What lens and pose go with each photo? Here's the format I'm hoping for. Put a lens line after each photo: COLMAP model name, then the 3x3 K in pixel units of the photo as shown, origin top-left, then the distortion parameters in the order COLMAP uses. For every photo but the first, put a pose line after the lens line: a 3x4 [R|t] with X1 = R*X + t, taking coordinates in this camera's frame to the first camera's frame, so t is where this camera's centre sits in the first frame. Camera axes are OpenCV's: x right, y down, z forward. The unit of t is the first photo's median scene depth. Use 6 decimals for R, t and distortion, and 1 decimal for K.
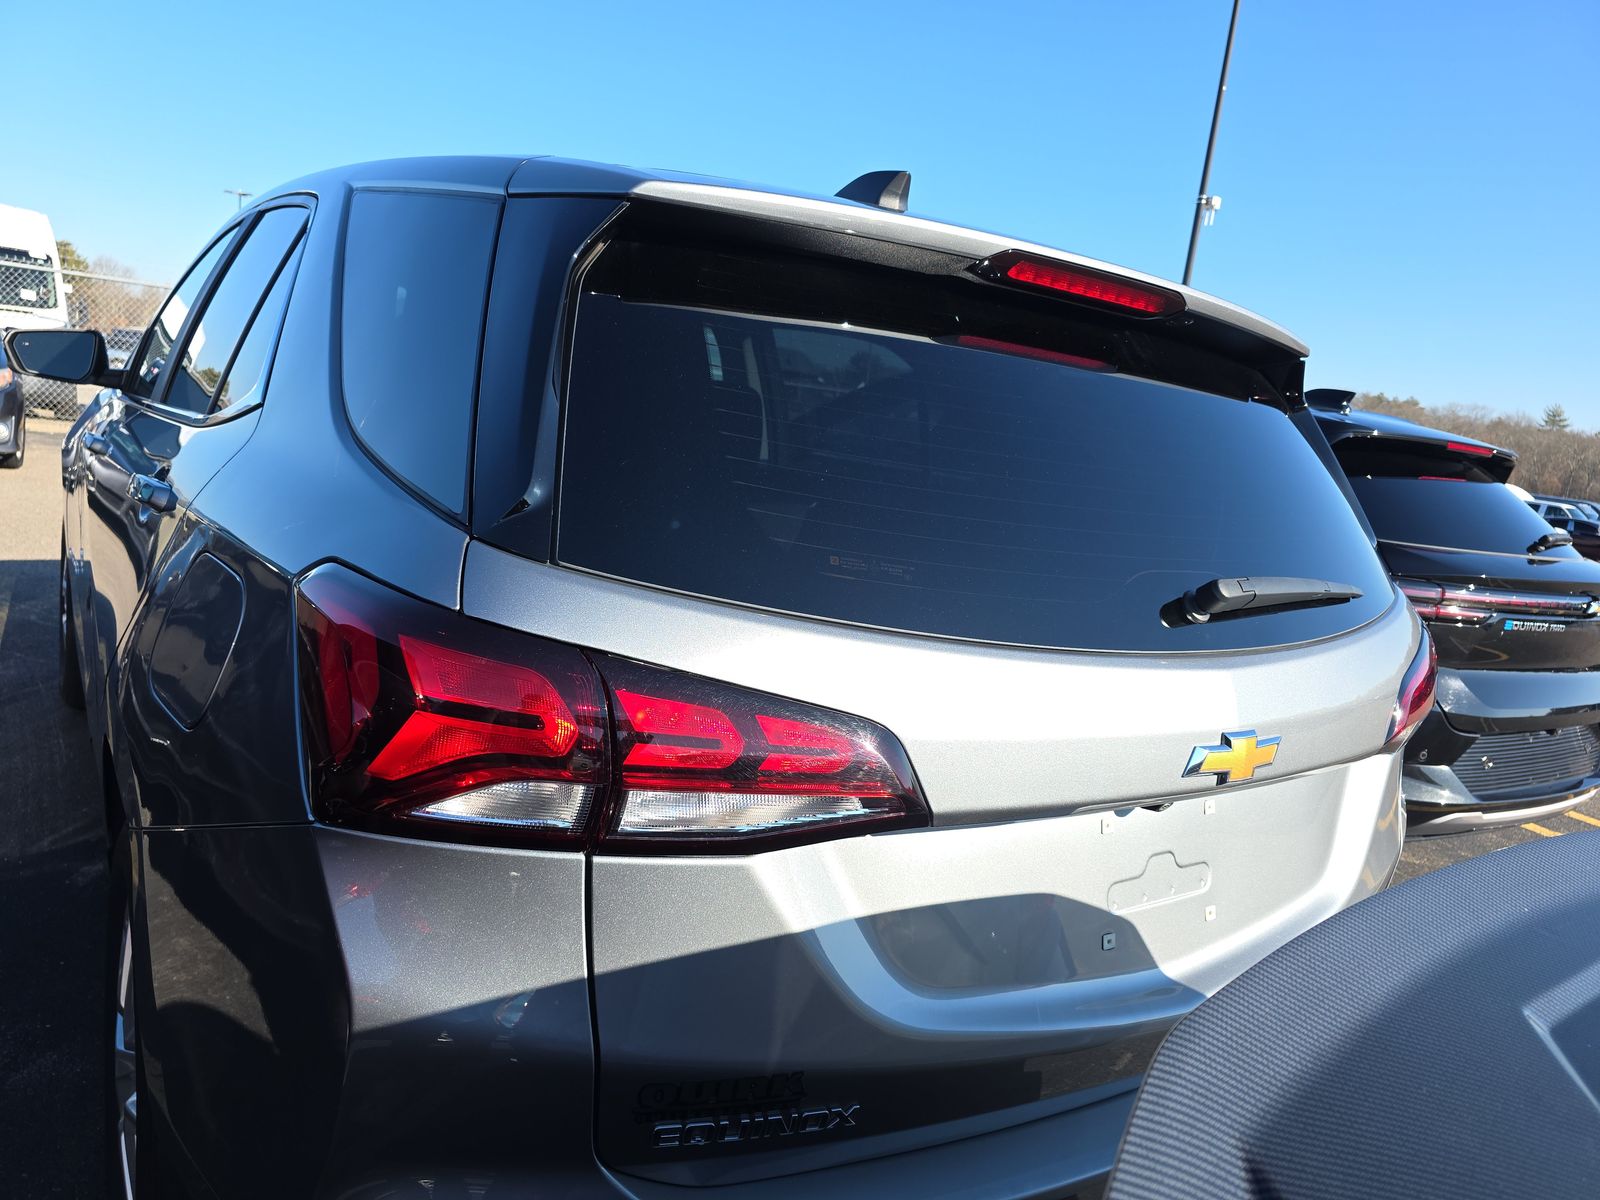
lens RADIAL K [[1092.2, 0, 799.6], [0, 1092.2, 604.7], [0, 0, 1]] dist [0.052817, -0.034569]
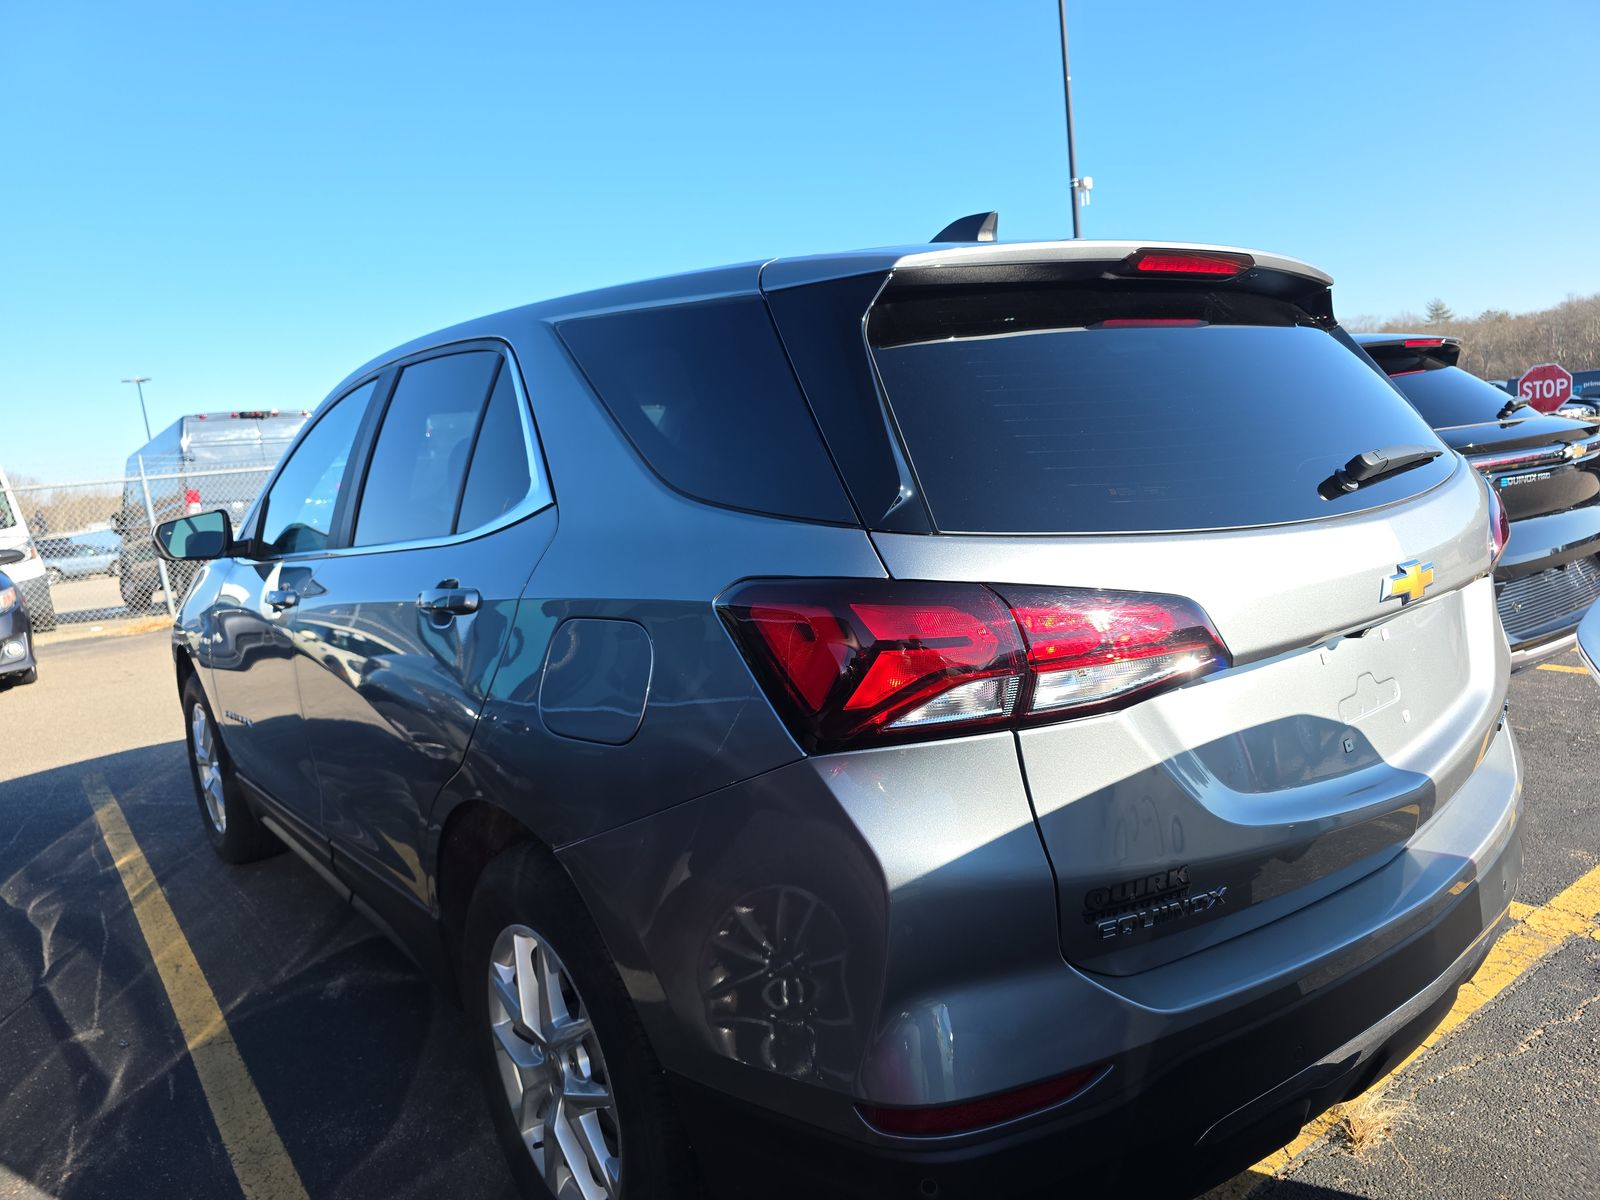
lens RADIAL K [[1092.2, 0, 795.6], [0, 1092.2, 589.0], [0, 0, 1]] dist [0.052817, -0.034569]
pose [[0.973174, -0.226777, 0.038775, -0.303326], [0.228601, 0.972141, -0.051809, 0.040316], [-0.025946, 0.059283, 0.997904, -0.240214]]
